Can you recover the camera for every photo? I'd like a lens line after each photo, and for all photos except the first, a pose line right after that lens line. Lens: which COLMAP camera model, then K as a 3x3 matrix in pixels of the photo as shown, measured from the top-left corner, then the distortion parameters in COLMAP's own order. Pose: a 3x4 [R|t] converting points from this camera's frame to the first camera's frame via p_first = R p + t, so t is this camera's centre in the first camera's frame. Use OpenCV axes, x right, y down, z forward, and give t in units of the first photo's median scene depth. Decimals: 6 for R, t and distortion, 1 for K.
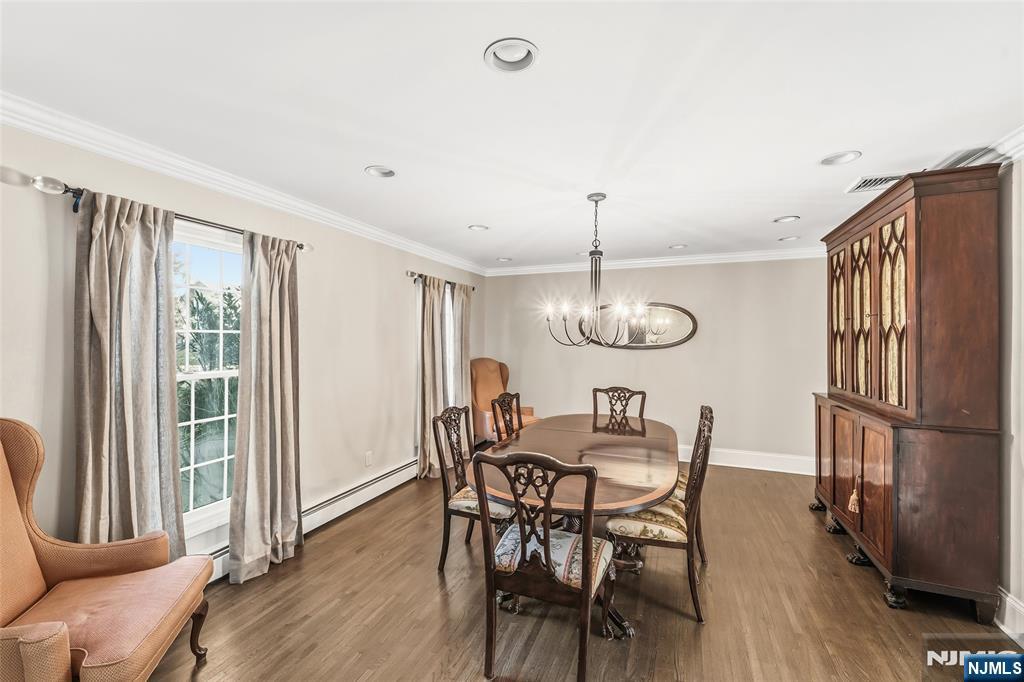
lens RADIAL K [[431.0, 0, 512.0], [0, 431.0, 341.0], [0, 0, 1]] dist [0.001246, -0.000038]
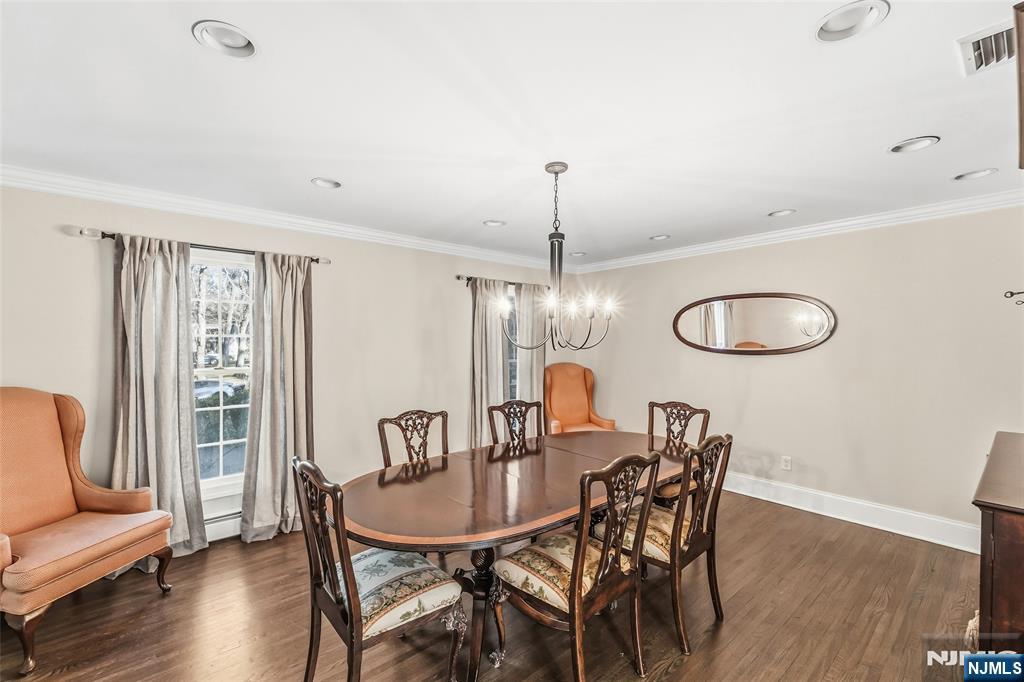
lens RADIAL K [[436.9, 0, 512.3], [0, 436.9, 350.3], [0, 0, 1]] dist [-0.000626, 0.000049]
pose [[0.887021, 0.006182, -0.461687, 0.536358], [-0.001164, 0.999937, 0.011152, 0.004771], [0.461727, -0.009355, 0.886973, 0.233725]]
